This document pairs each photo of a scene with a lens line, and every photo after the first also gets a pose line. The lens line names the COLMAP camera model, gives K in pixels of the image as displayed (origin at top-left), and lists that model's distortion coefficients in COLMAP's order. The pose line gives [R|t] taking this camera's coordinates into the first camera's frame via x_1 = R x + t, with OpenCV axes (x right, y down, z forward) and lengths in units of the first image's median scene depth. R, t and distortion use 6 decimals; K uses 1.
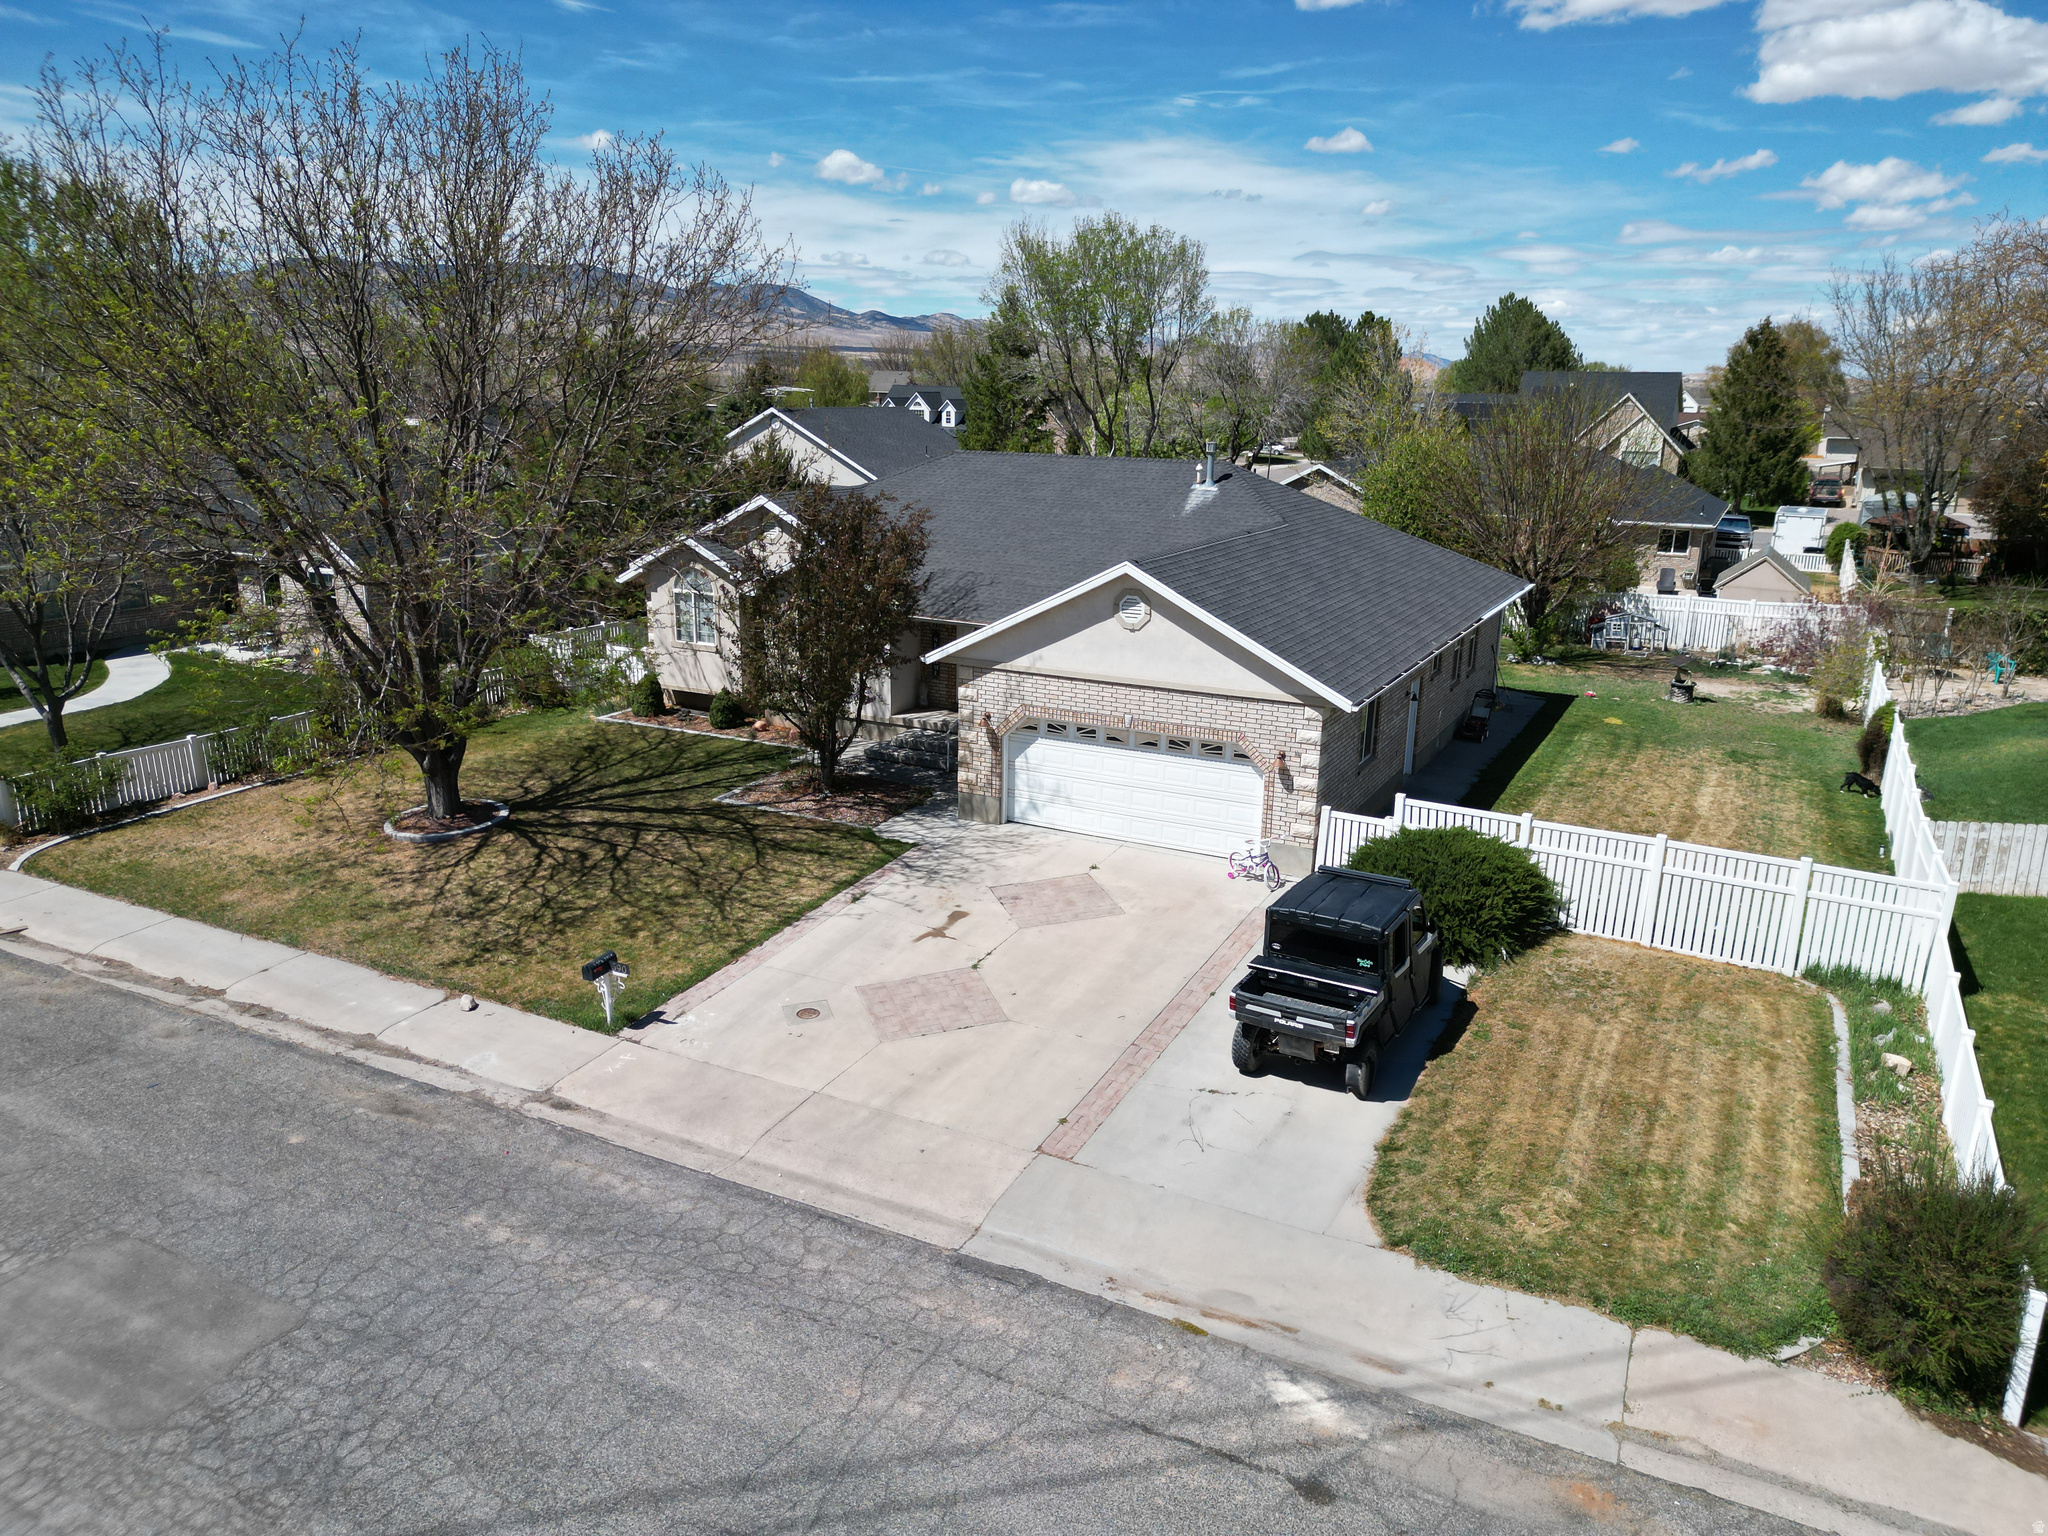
lens RADIAL K [[1460.6, 0, 1019.2], [0, 1460.6, 757.4], [0, 0, 1]] dist [0.046843, -0.043471]
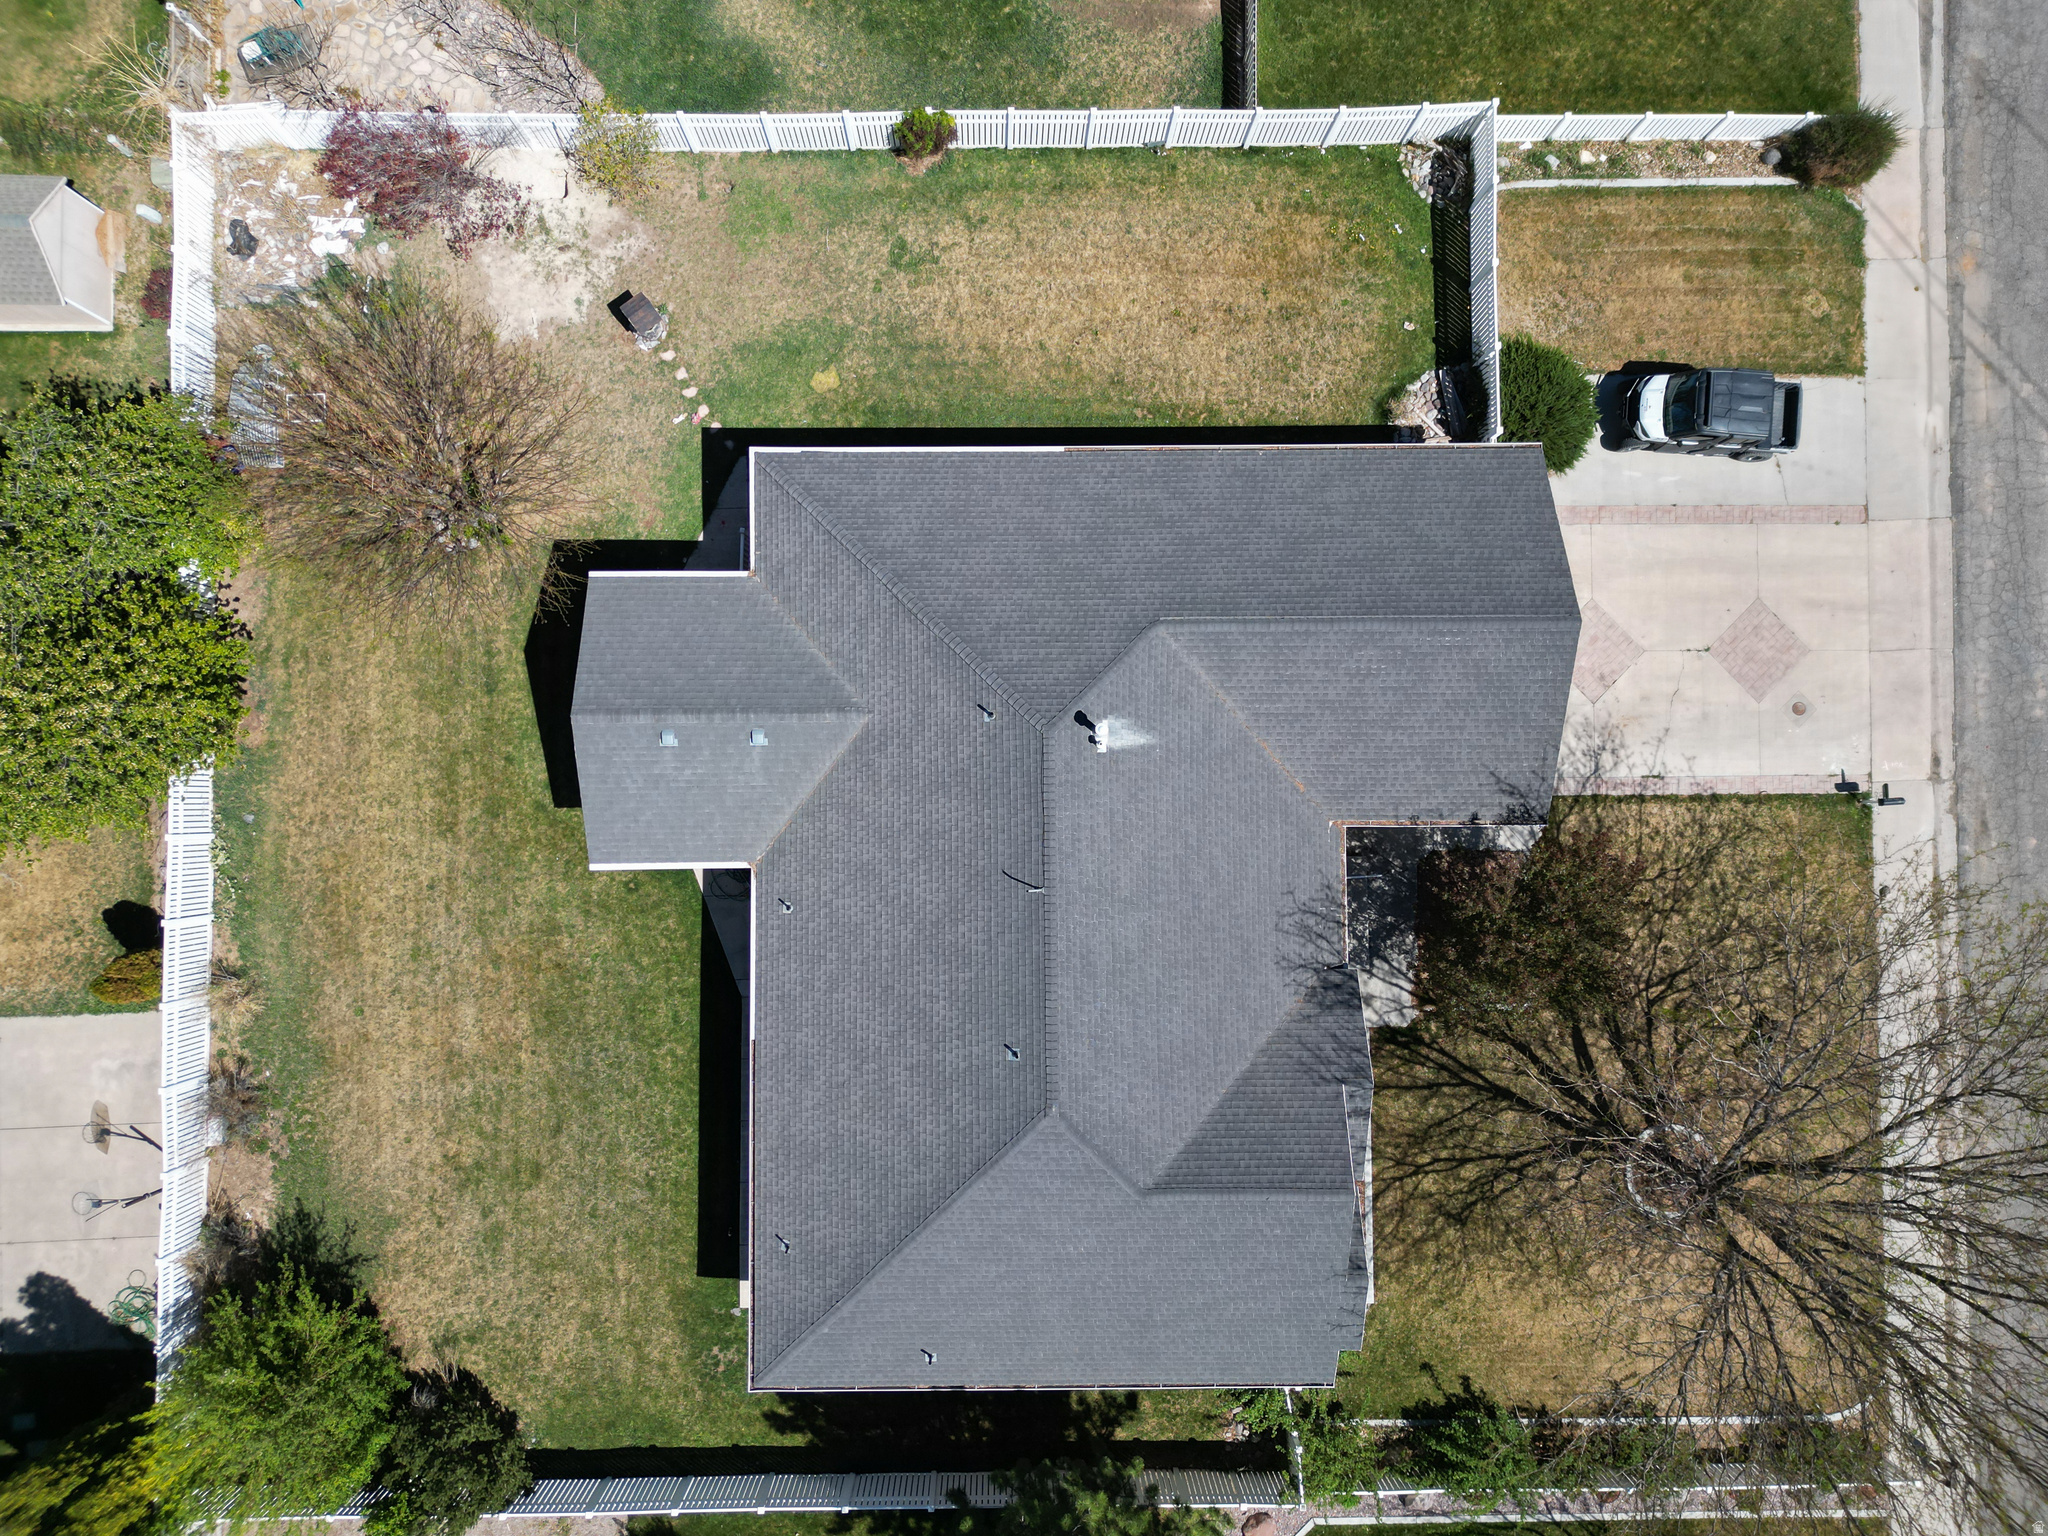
lens RADIAL K [[1460.6, 0, 1019.2], [0, 1460.6, 757.4], [0, 0, 1]] dist [0.046843, -0.043471]
pose [[-0.468576, -0.883382, 0.008516, 0.183340], [0.204388, -0.099027, 0.973868, -1.425418], [-0.859454, 0.458072, 0.226954, 1.186519]]
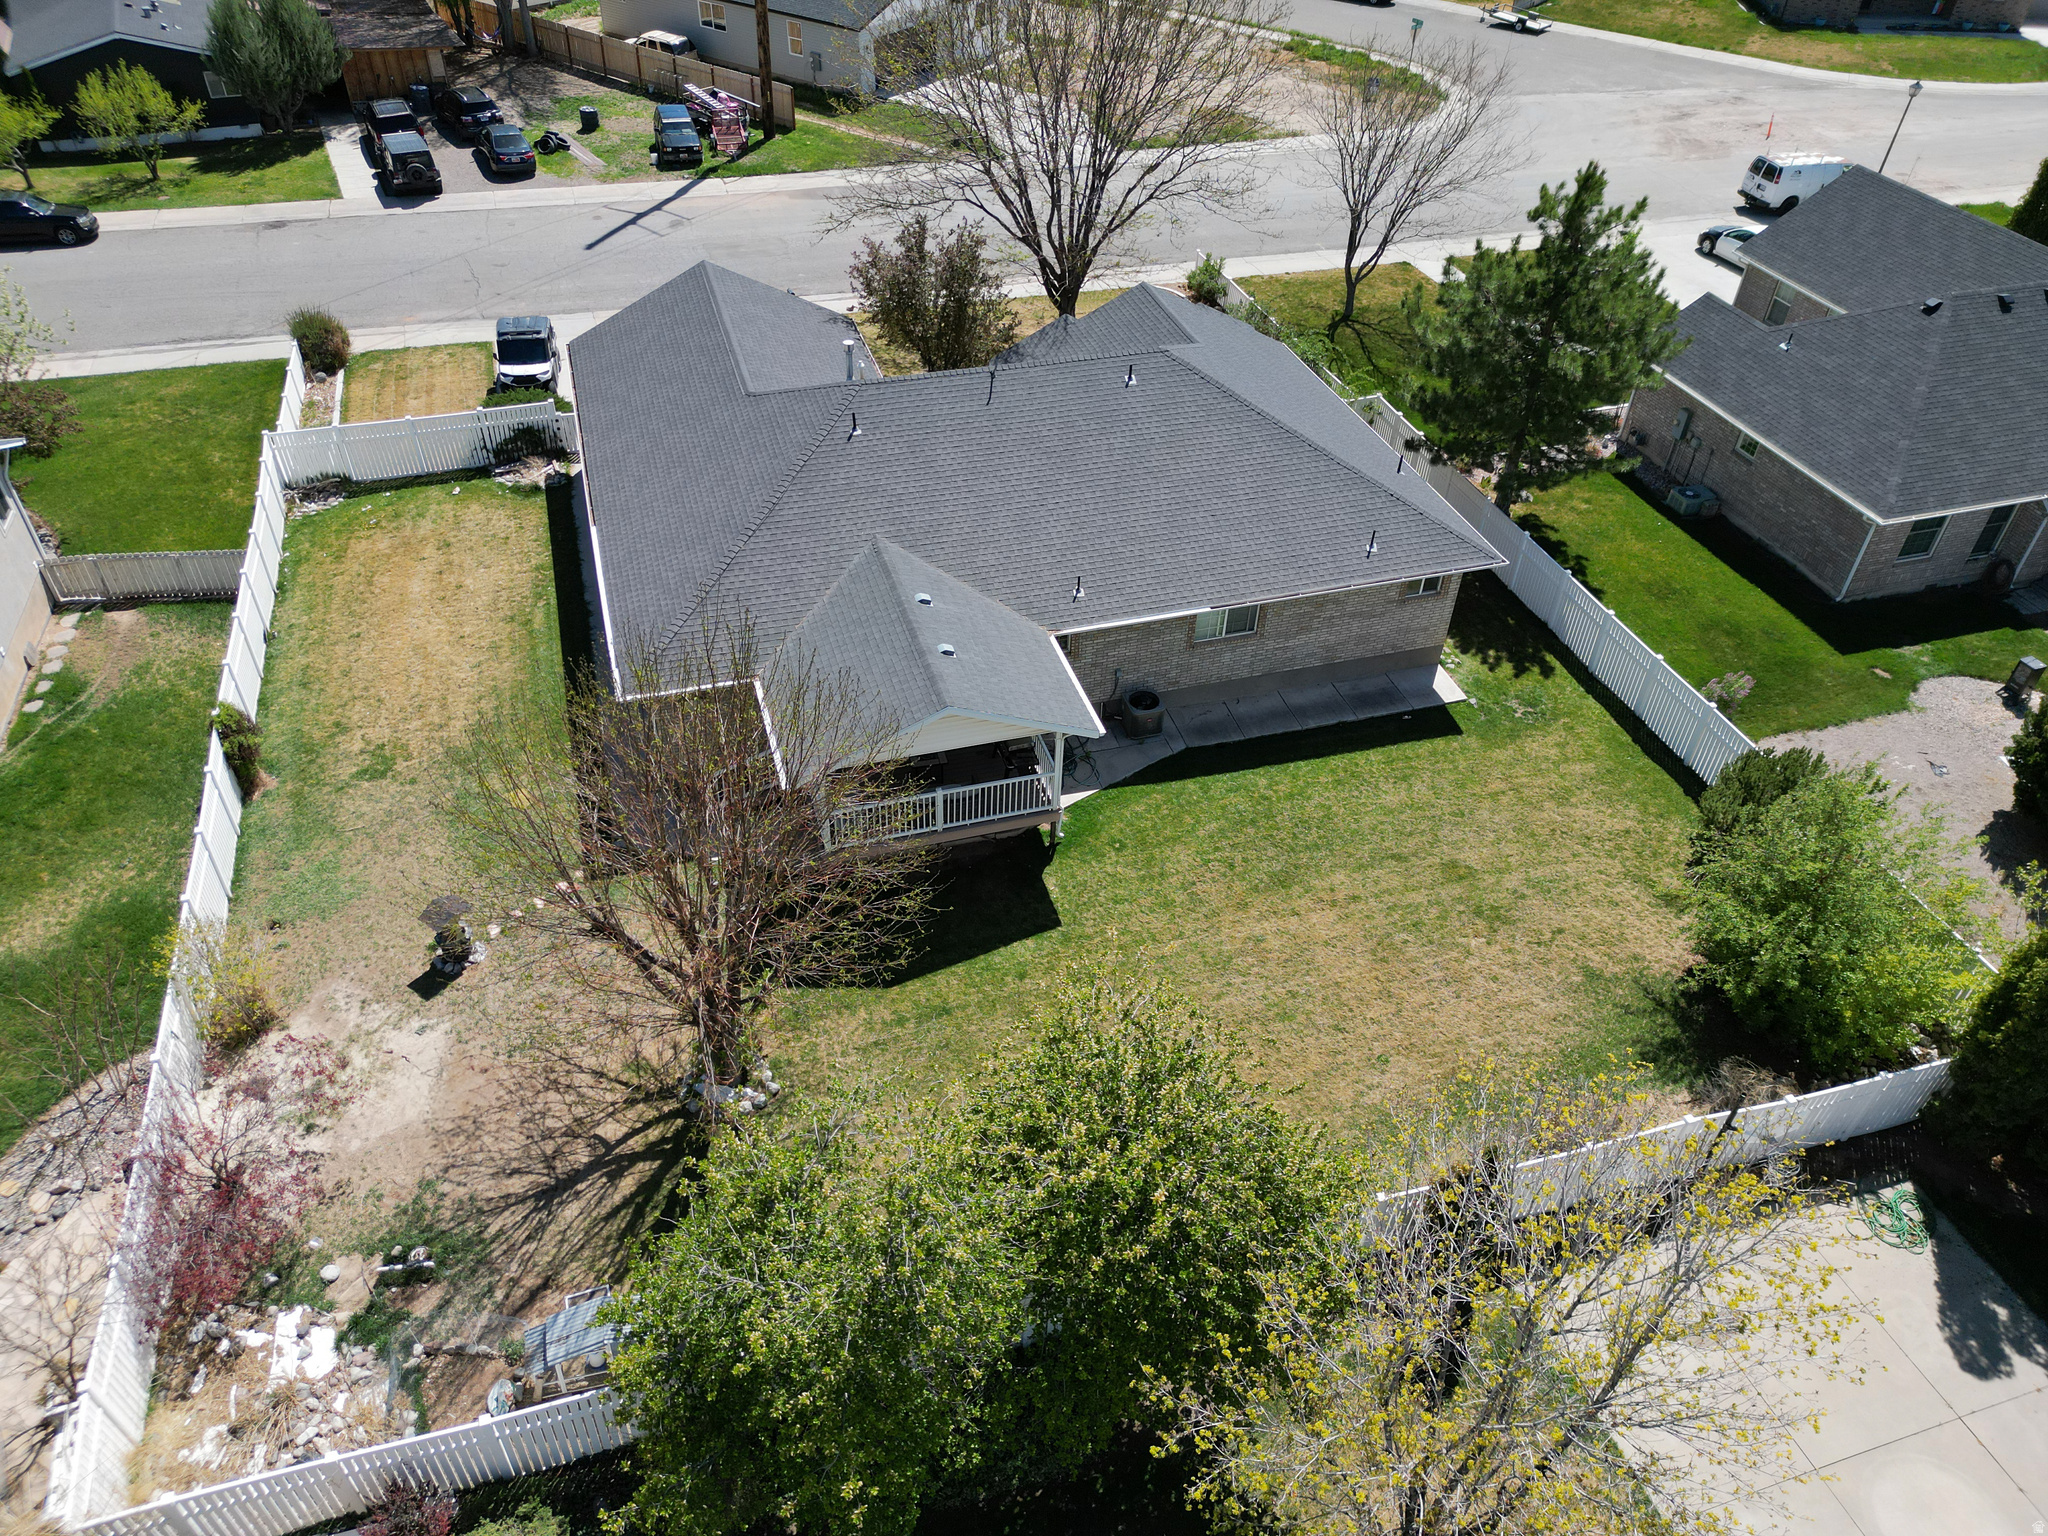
lens RADIAL K [[1460.6, 0, 1019.2], [0, 1460.6, 757.4], [0, 0, 1]] dist [0.046843, -0.043471]
pose [[-0.716153, 0.417290, -0.559459, 1.002437], [-0.208591, 0.636979, 0.742124, -1.104816], [0.666044, 0.648172, -0.369131, 2.250517]]
